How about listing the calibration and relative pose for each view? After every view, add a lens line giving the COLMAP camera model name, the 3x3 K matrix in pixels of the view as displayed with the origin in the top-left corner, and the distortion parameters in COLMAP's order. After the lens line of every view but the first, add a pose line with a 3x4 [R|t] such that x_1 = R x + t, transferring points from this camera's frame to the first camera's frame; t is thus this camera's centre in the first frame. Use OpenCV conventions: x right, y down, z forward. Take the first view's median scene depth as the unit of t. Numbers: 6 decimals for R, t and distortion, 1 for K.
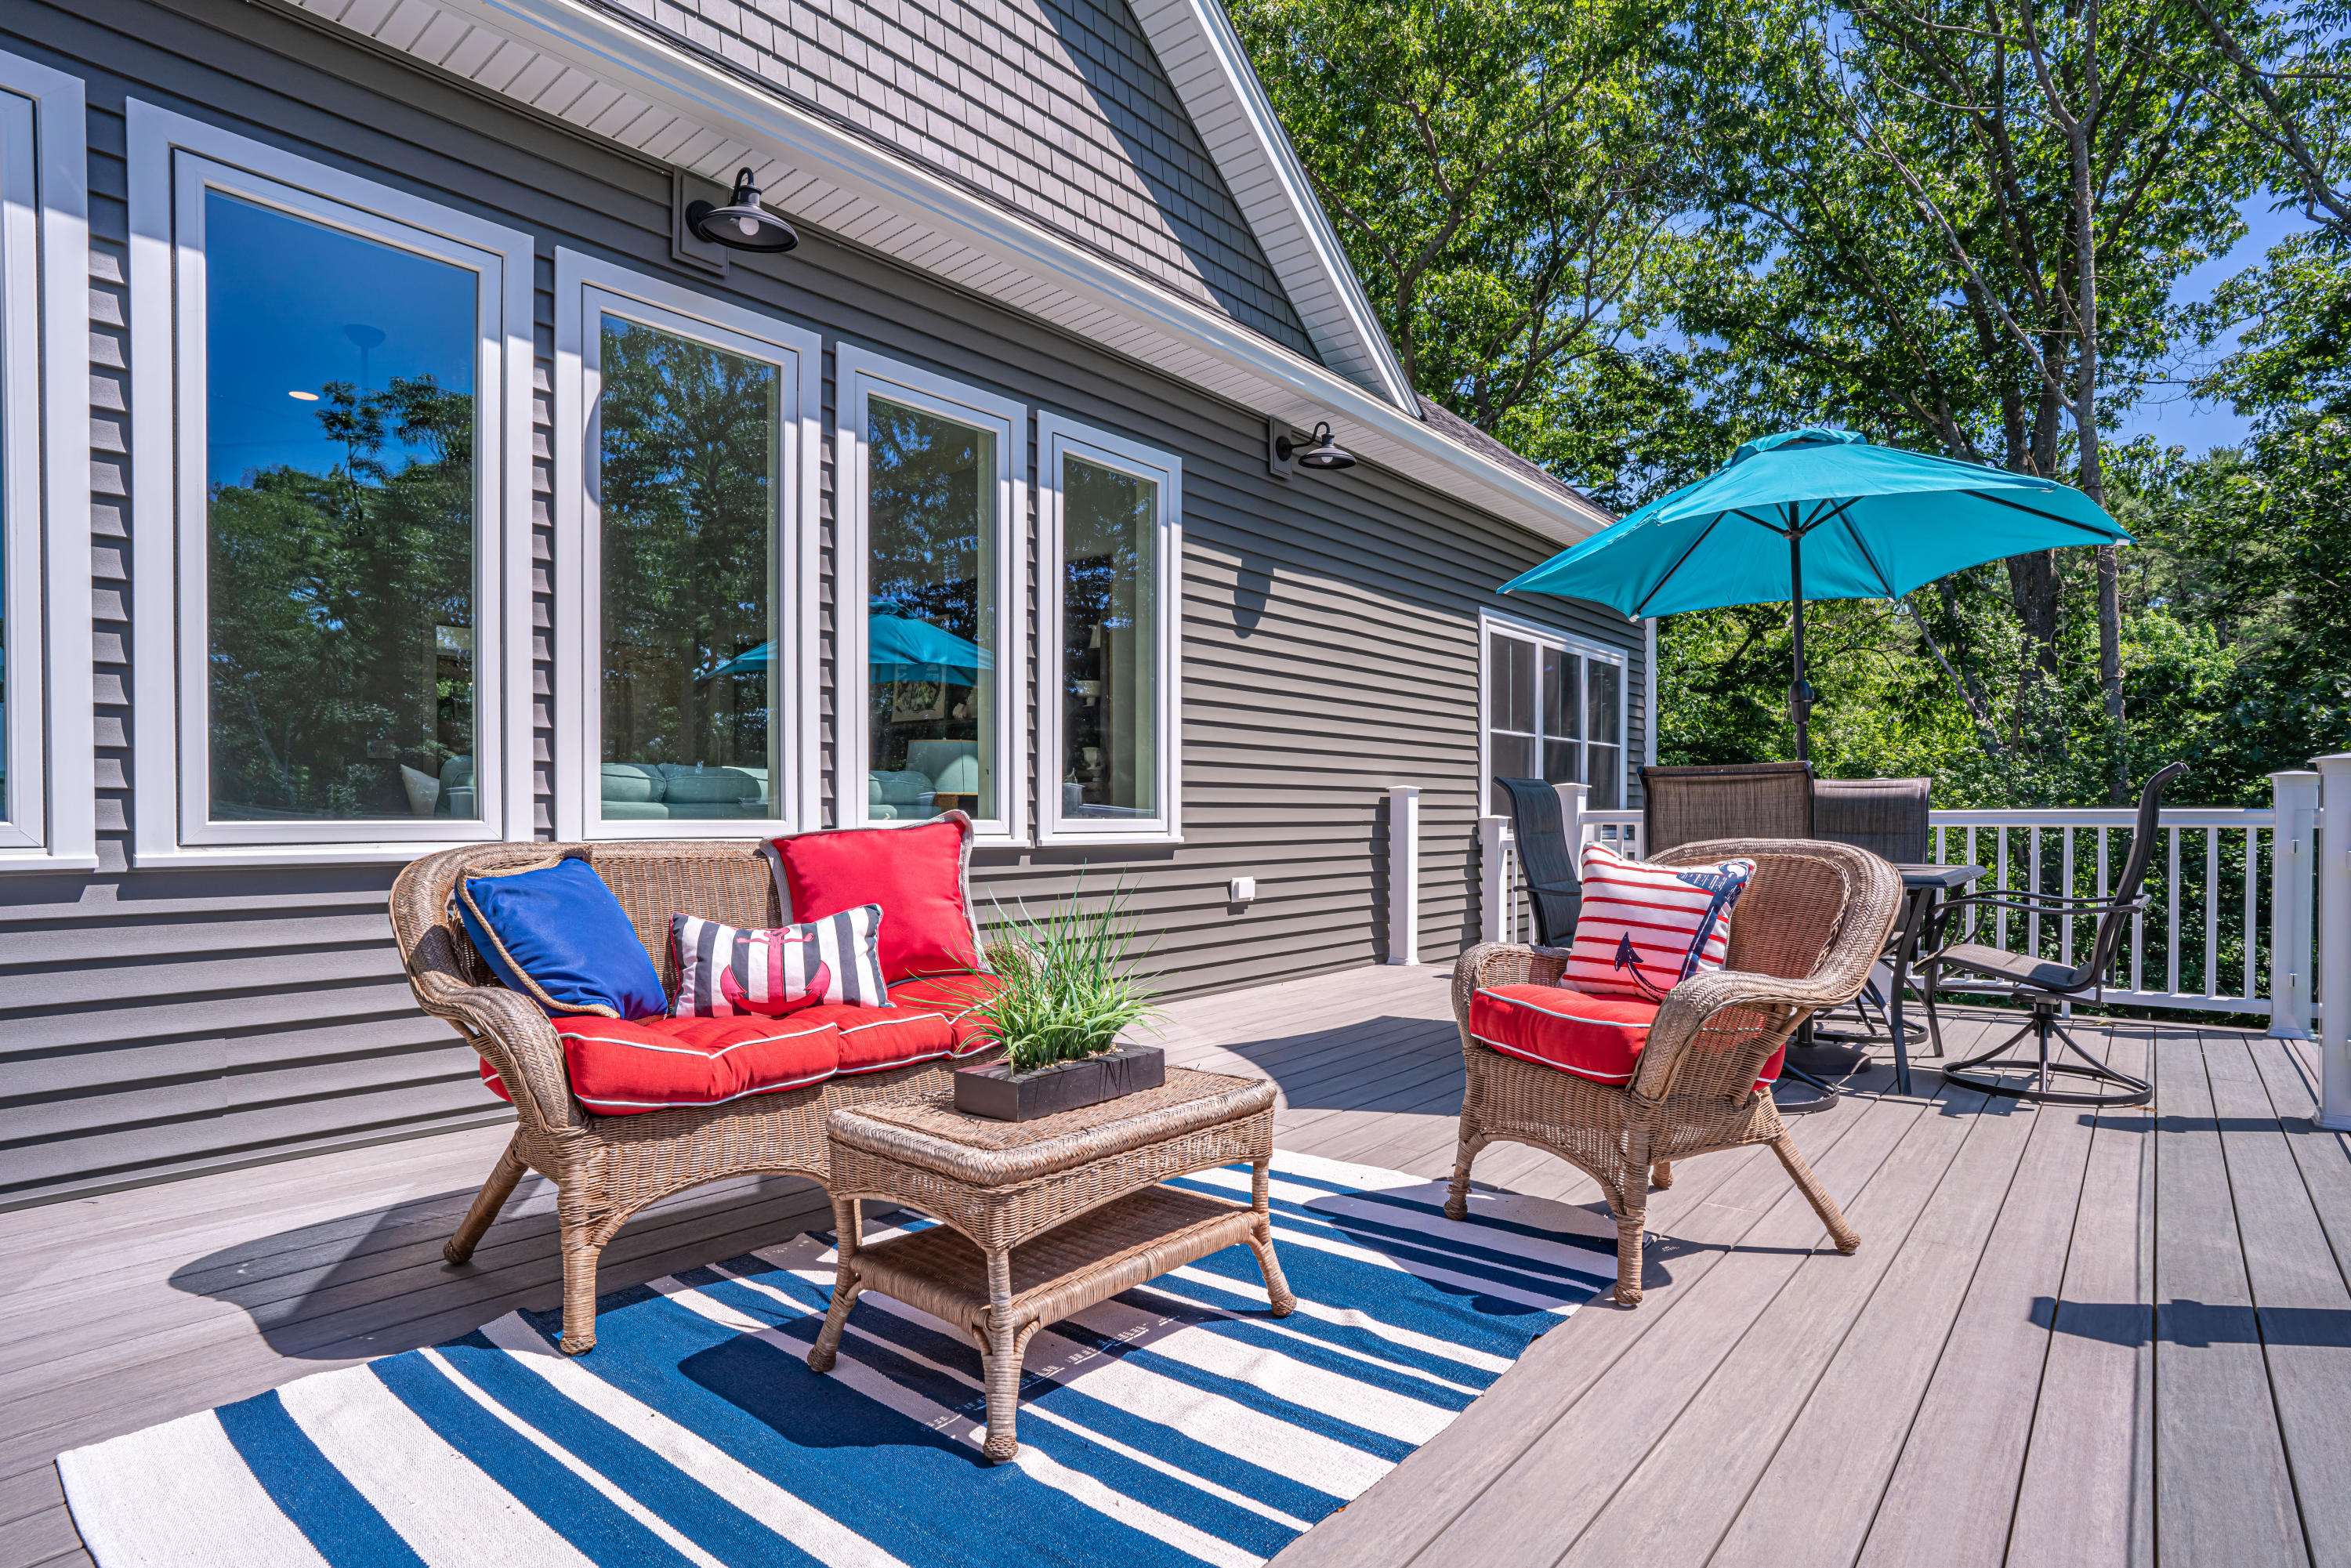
lens RADIAL K [[1247.1, 0, 1173.8], [0, 1247.1, 853.7], [0, 0, 1]] dist [-0.031478, 0.000037]
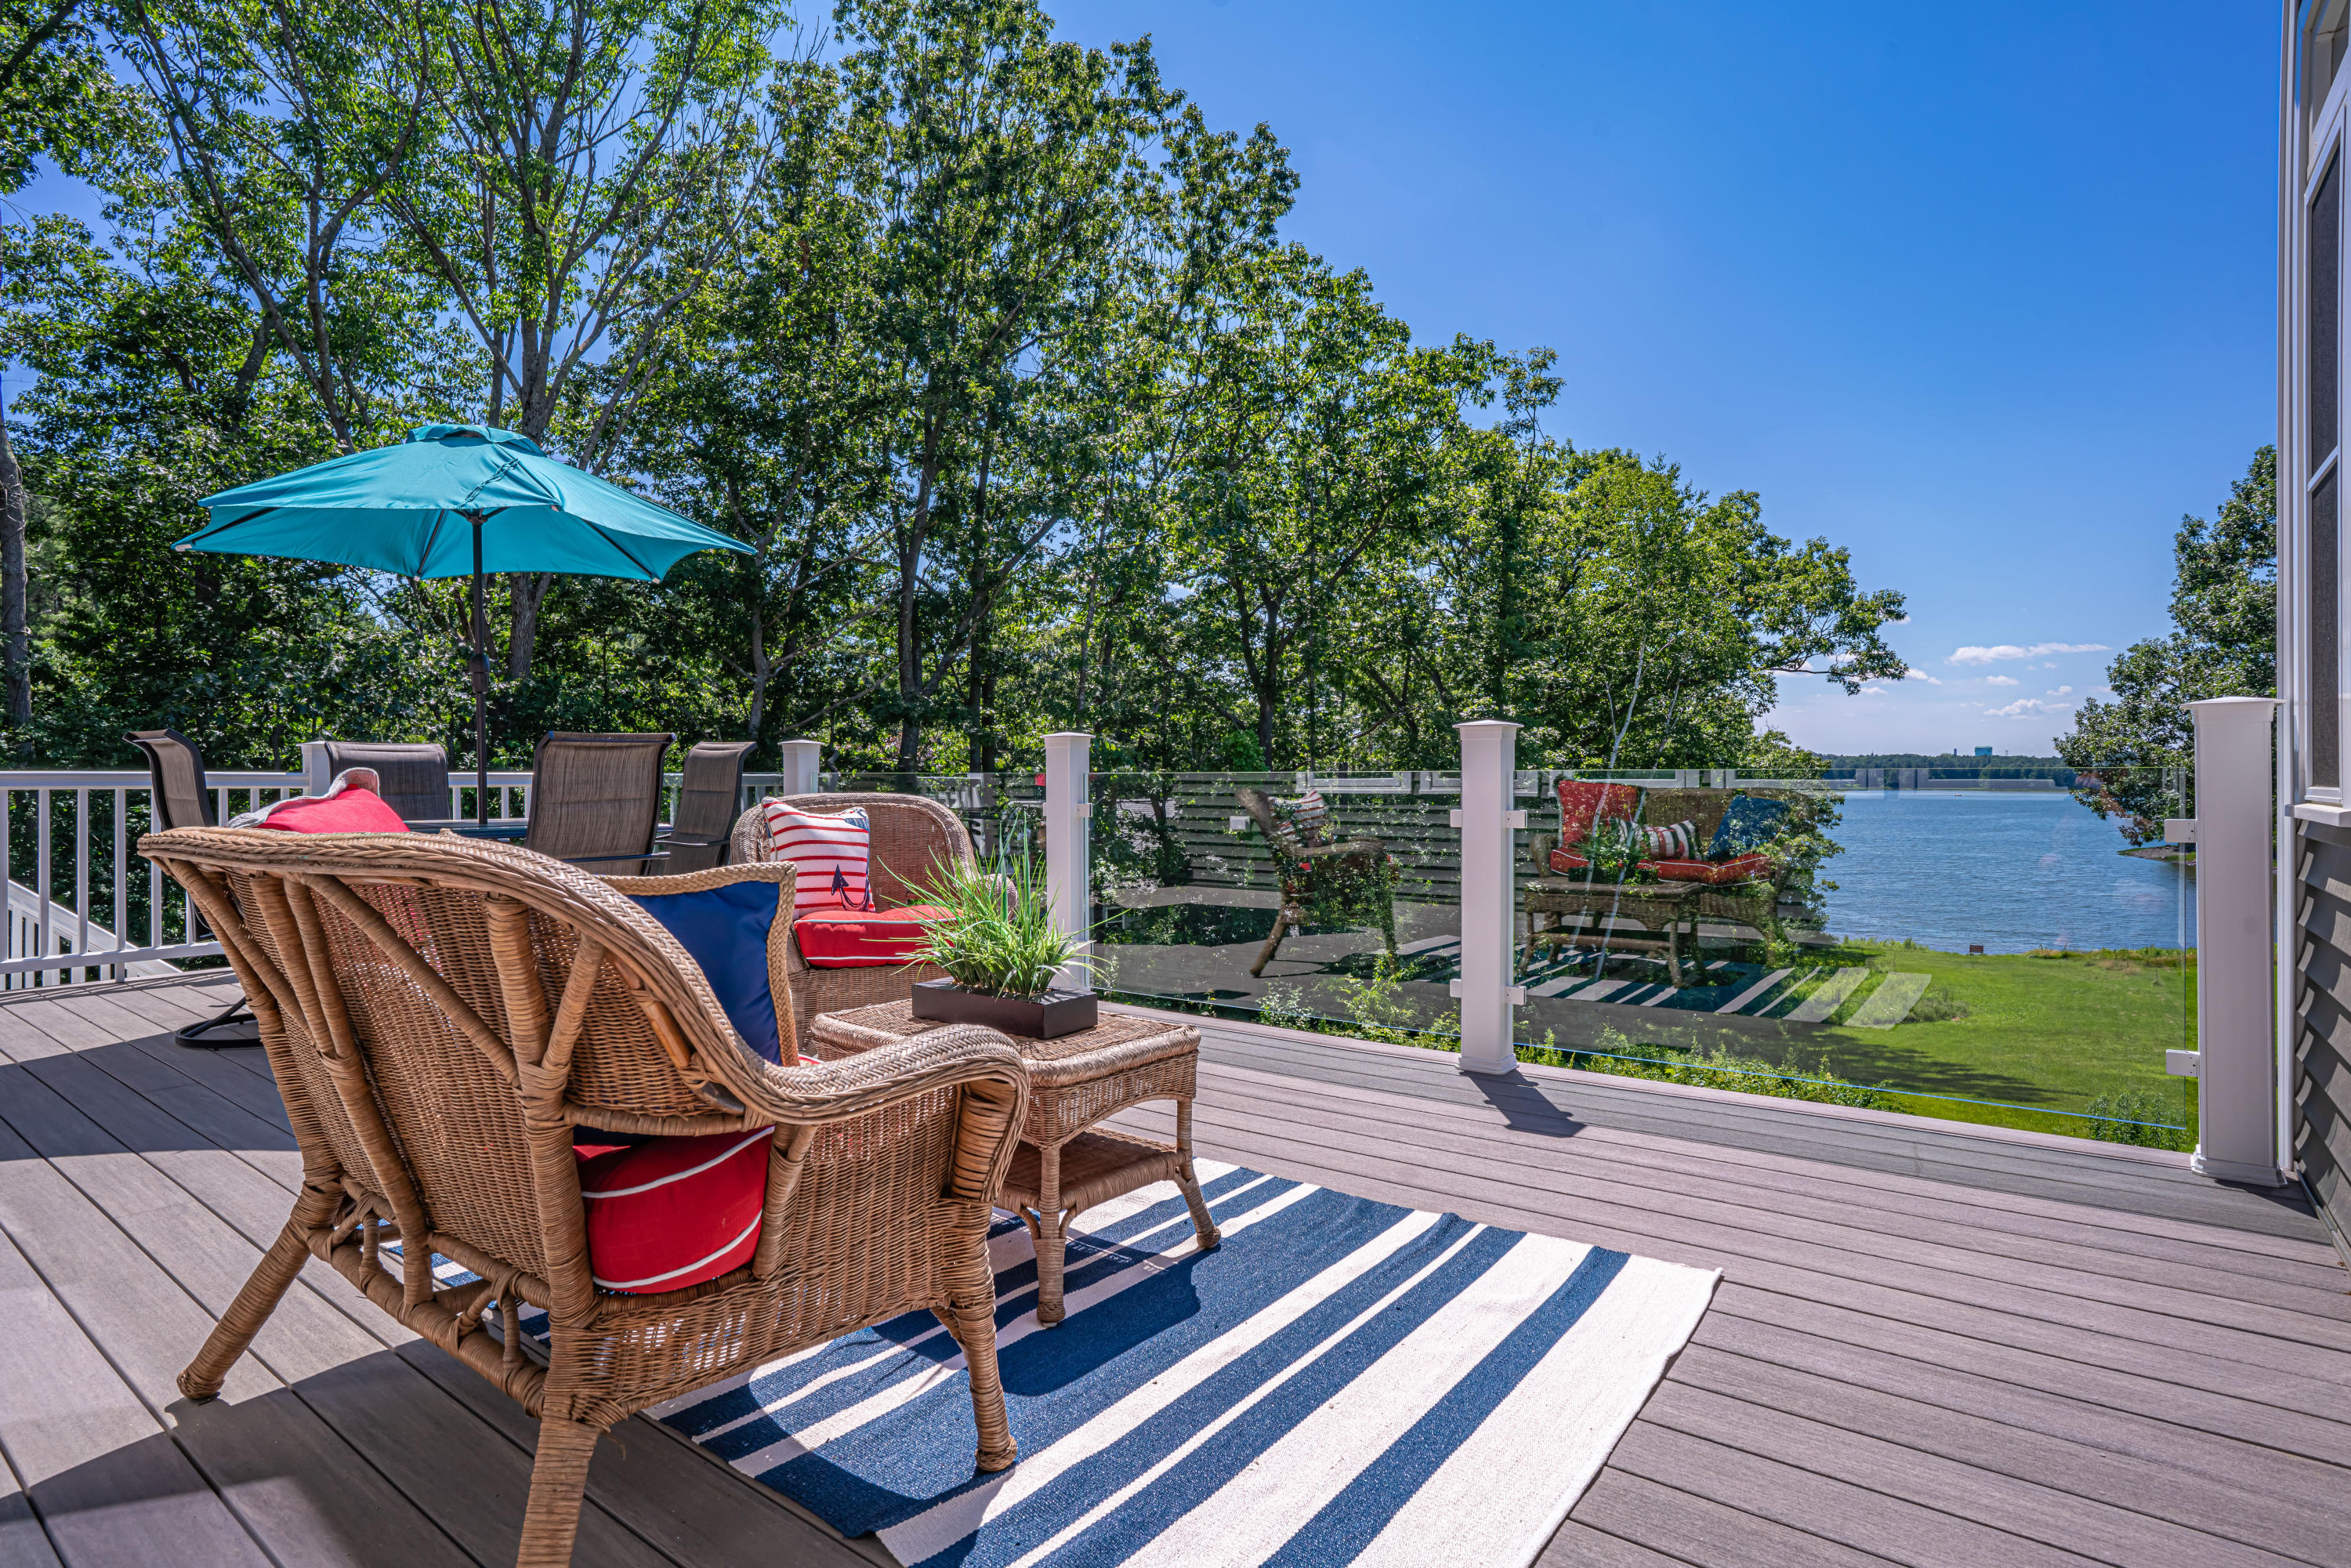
lens RADIAL K [[1172.8, 0, 1204.6], [0, 1172.8, 795.4], [0, 0, 1]] dist [0.001560, 0.000529]
pose [[-0.038320, -0.012761, 0.999184, -1.012432], [0.029636, 0.999464, 0.013902, -0.018842], [-0.998826, 0.030145, -0.037921, 0.733236]]
